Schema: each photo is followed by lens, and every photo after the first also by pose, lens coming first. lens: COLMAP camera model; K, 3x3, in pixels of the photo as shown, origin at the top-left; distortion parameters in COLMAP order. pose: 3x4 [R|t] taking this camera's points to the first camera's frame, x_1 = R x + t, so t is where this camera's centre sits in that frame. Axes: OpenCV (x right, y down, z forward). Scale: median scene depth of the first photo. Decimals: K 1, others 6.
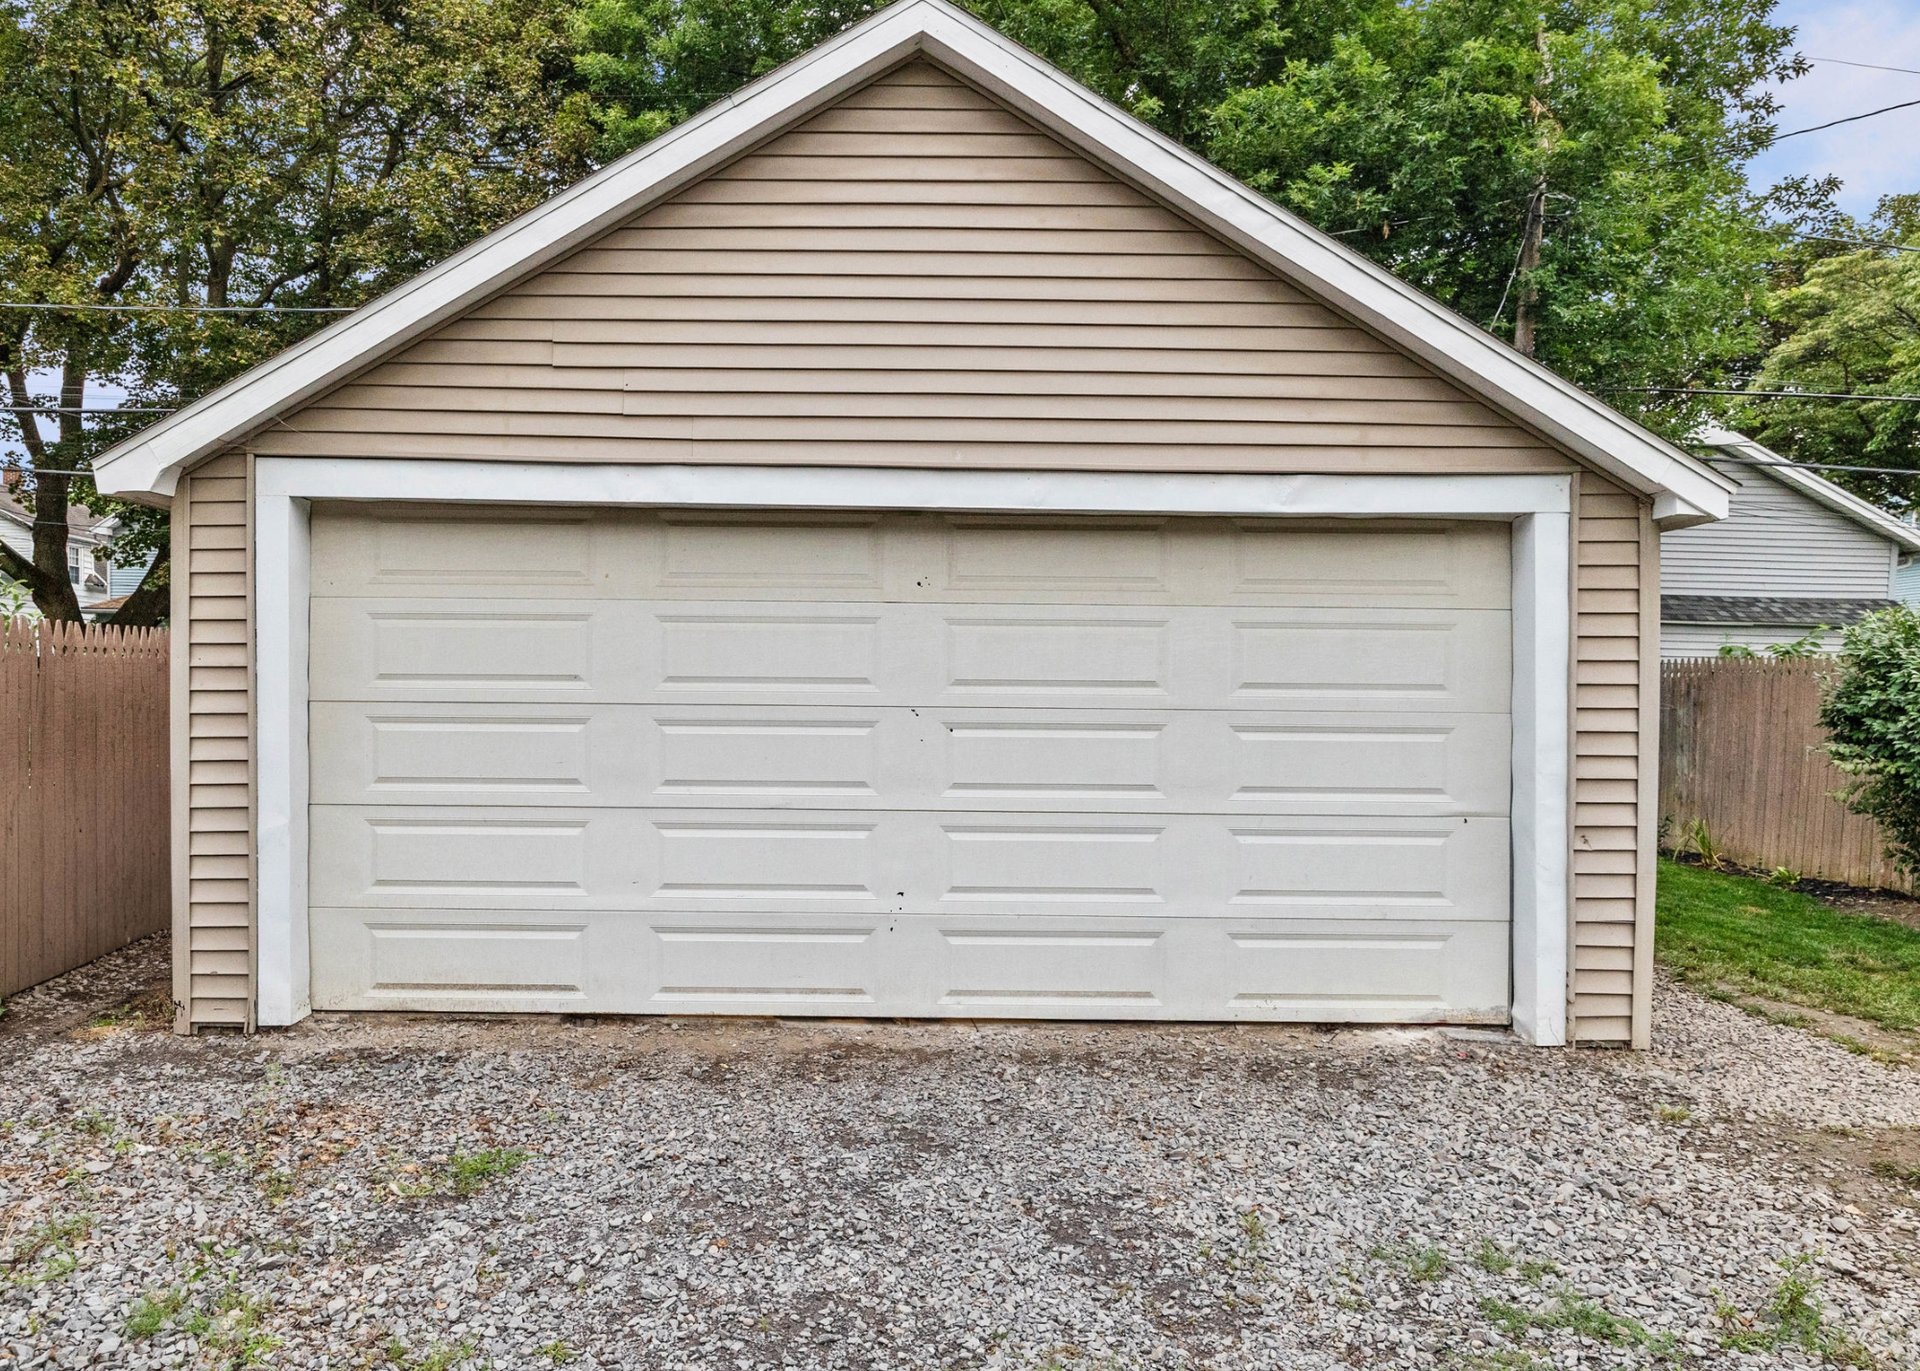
lens RADIAL K [[2044.0, 0, 994.3], [0, 2044.0, 676.3], [0, 0, 1]] dist [0.094411, -0.022664]
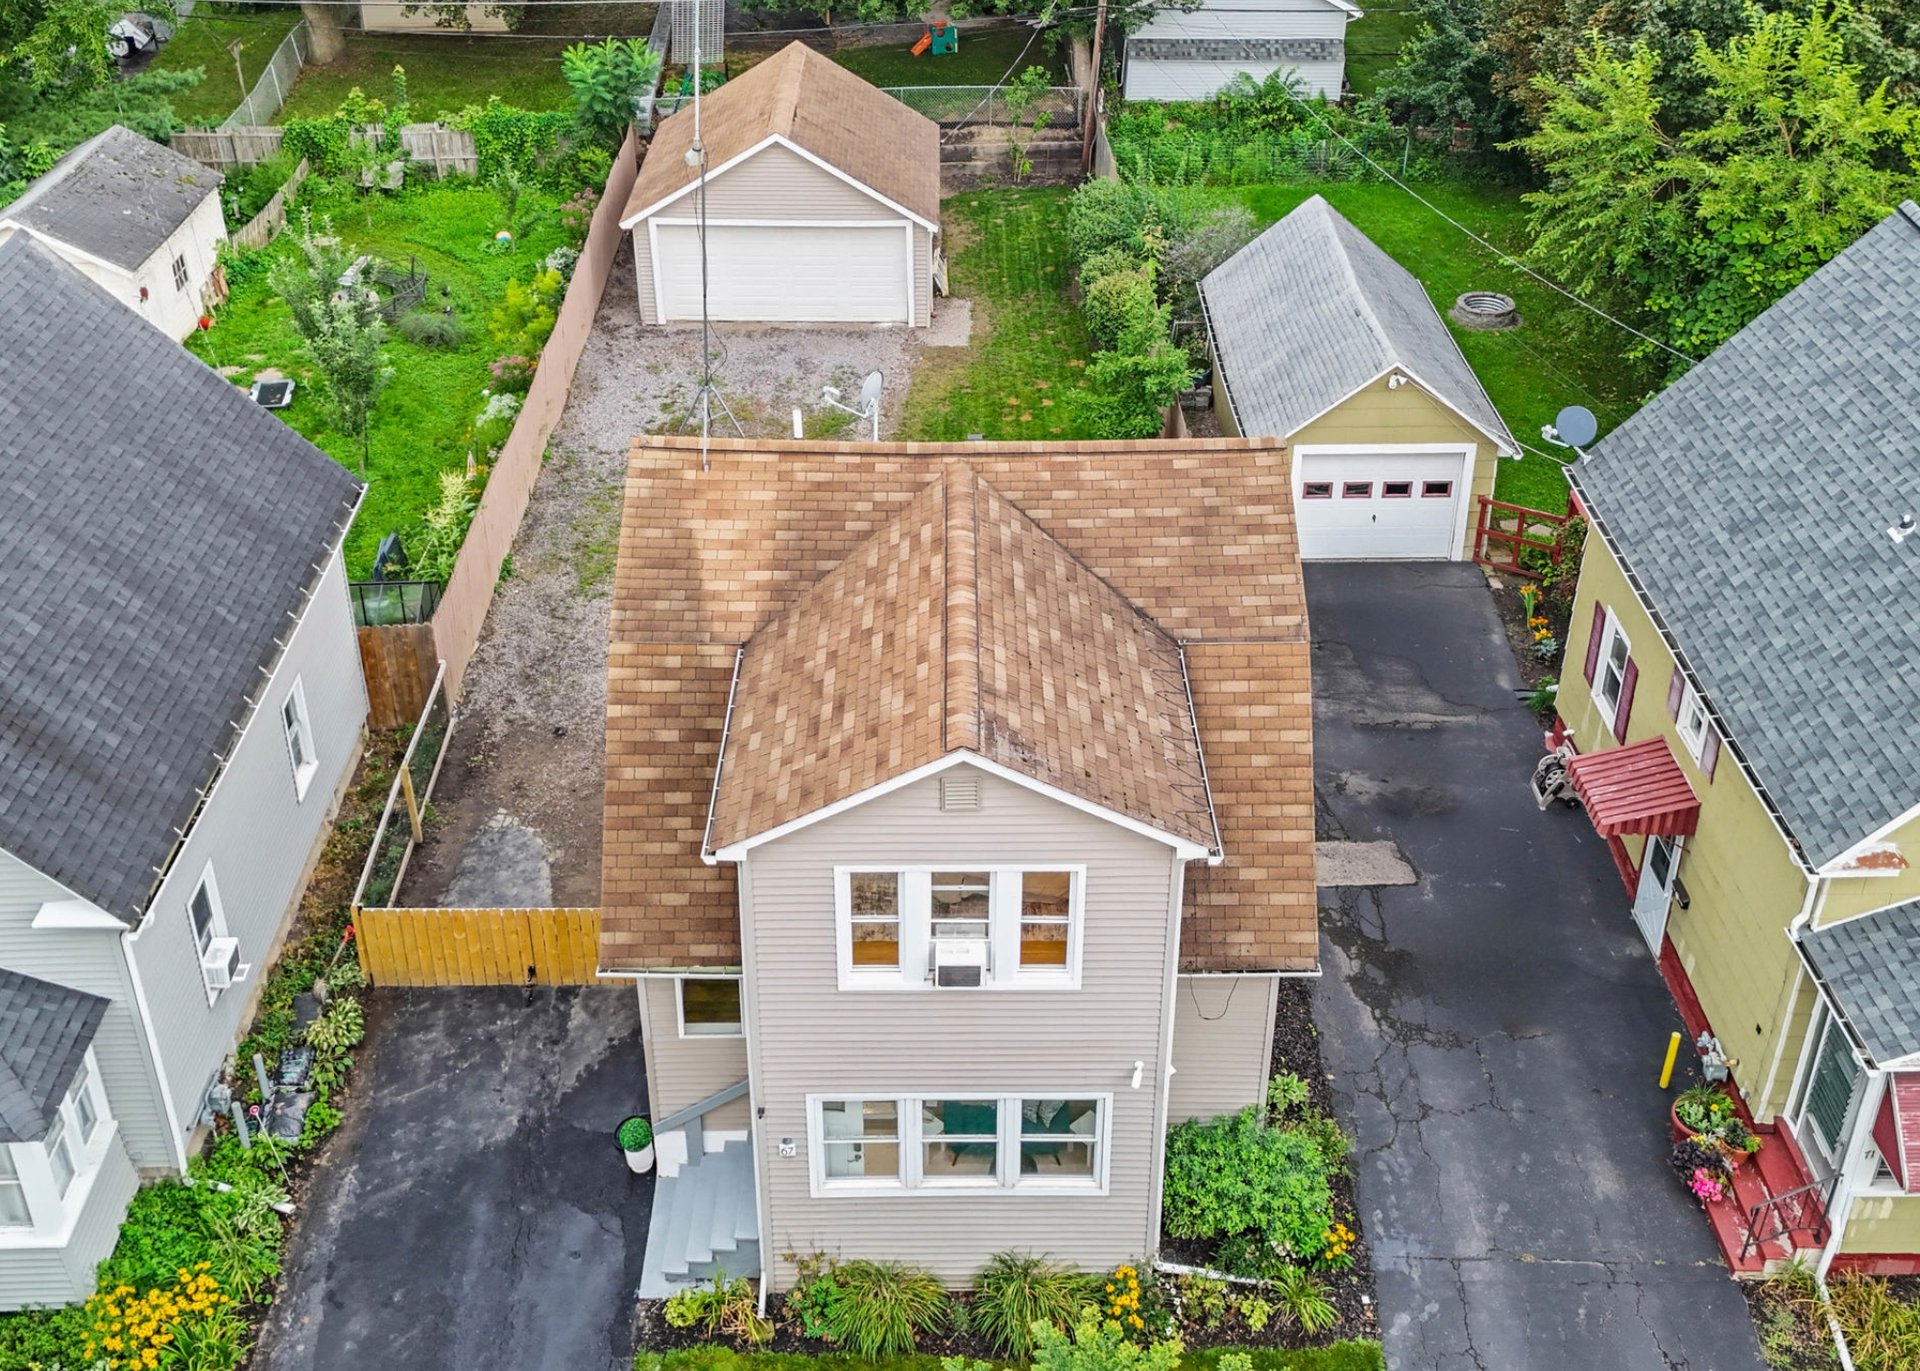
lens RADIAL K [[1991.8, 0, 956.3], [0, 1991.8, 532.8], [0, 0, 1]] dist [0.066048, -0.110835]
pose [[0.999791, -0.011781, 0.016686, 0.299969], [0.002414, 0.879333, 0.476202, -1.732735], [-0.020282, -0.476062, 0.879178, -3.629278]]
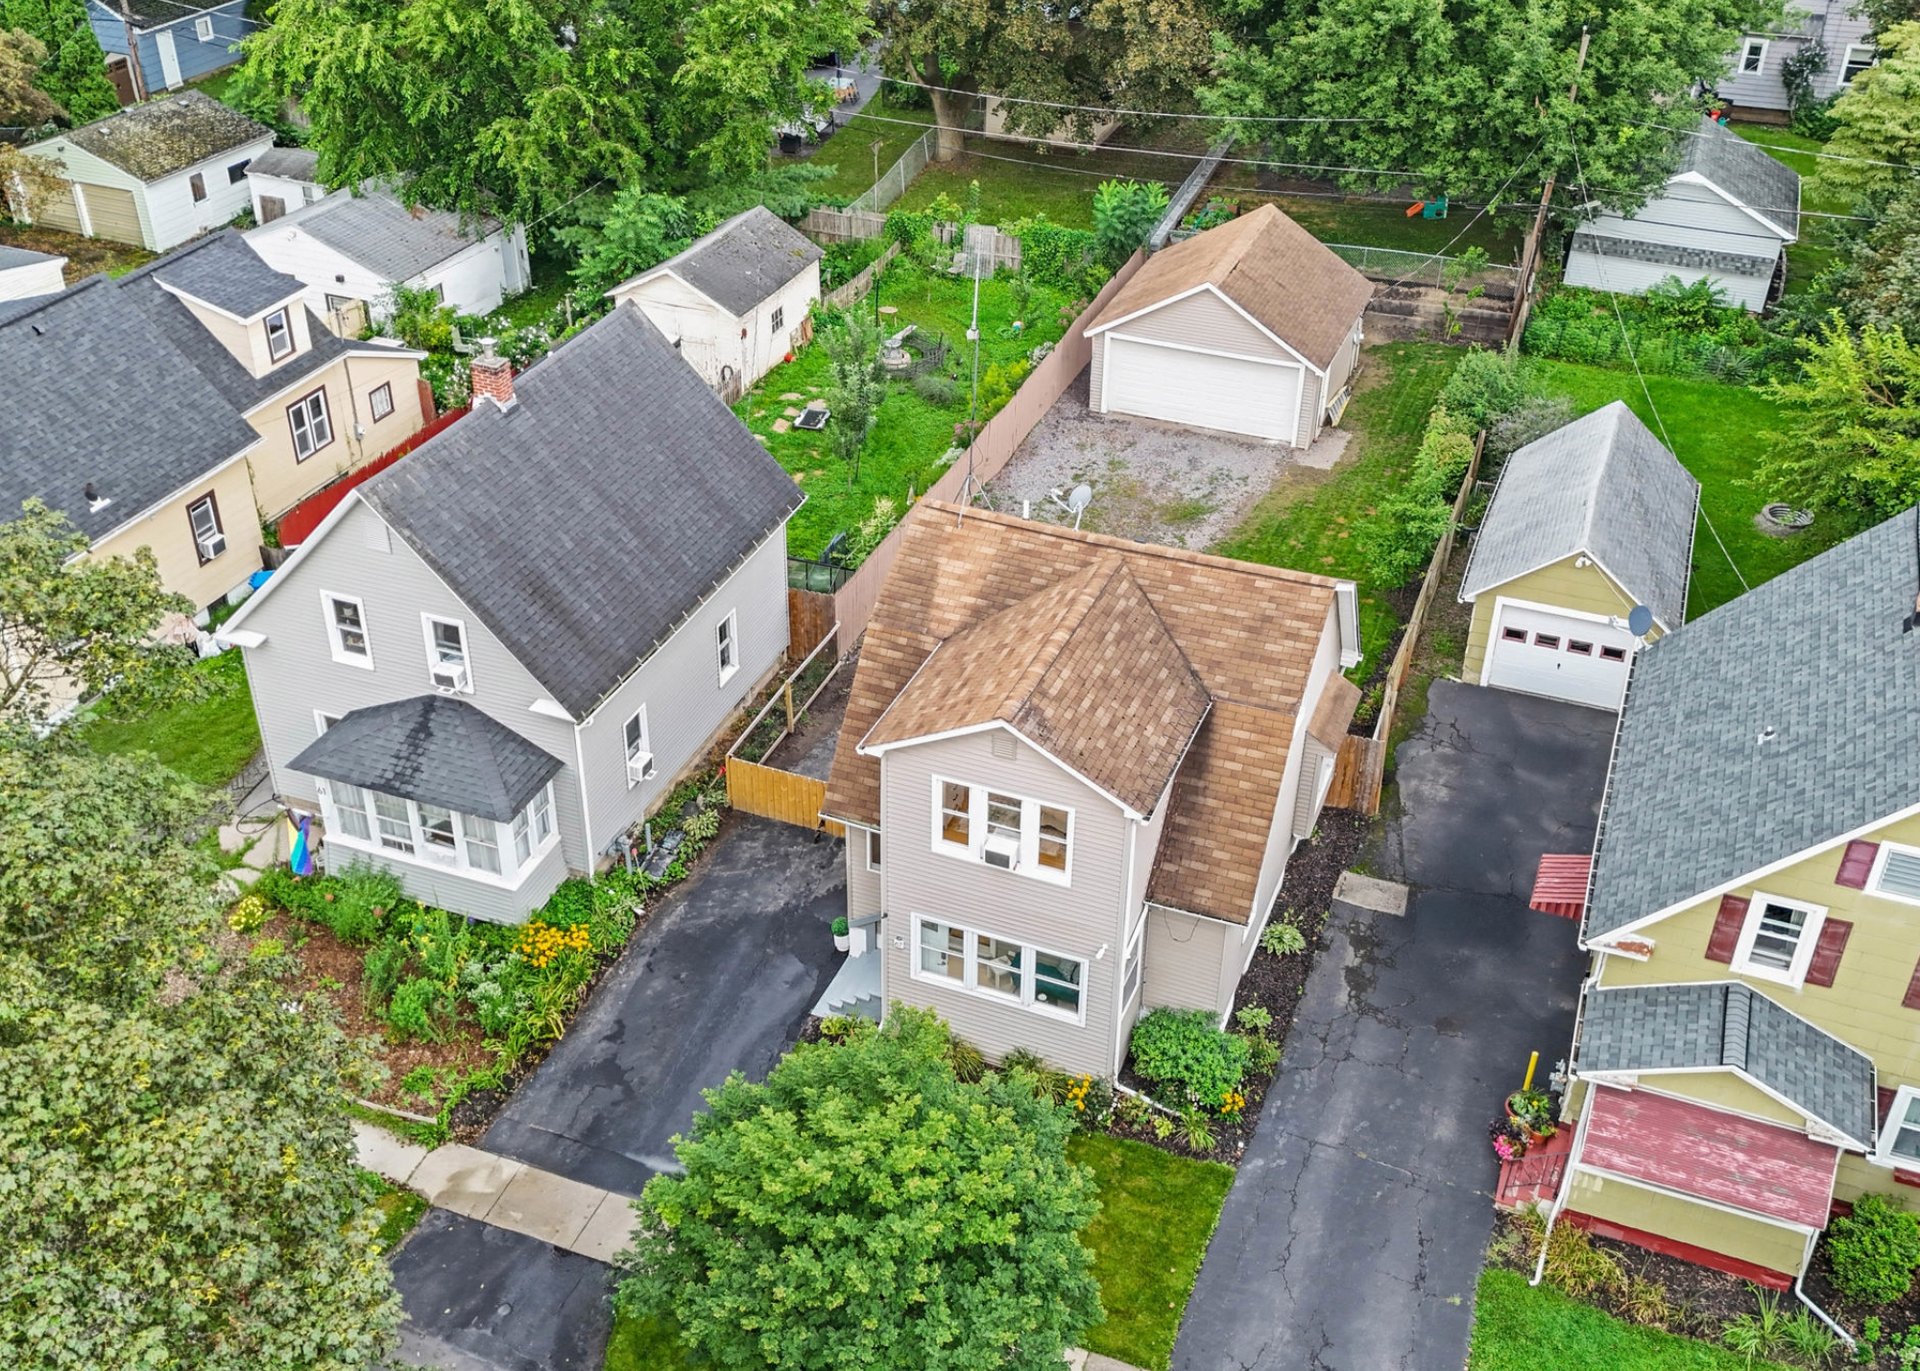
lens RADIAL K [[1900.9, 0, 917.2], [0, 1900.9, 685.8], [0, 0, 1]] dist [0.111372, -0.384169]
pose [[0.928637, 0.202997, -0.310526, 1.188452], [-0.009103, 0.849234, 0.527938, -2.327893], [0.370879, -0.487436, 0.790478, -4.533499]]
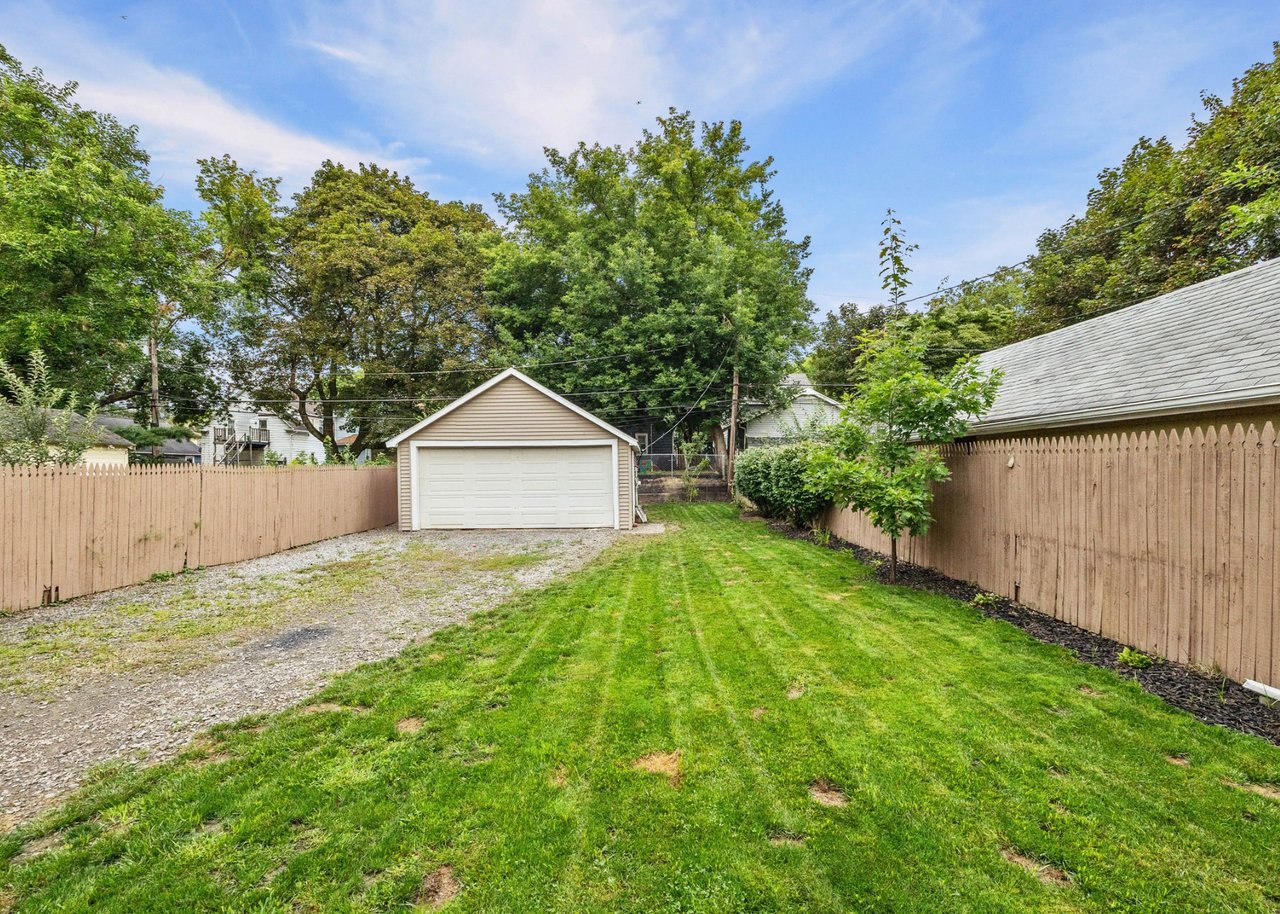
lens RADIAL K [[602.5, 0, 640.0], [0, 602.5, 457.0], [0, 0, 1]] dist [0.000557, -0.000147]
pose [[0.999766, -0.021332, 0.003683, 0.346808], [0.021474, 0.998797, -0.044077, 0.044095], [-0.002738, 0.044146, 0.999021, -0.868563]]
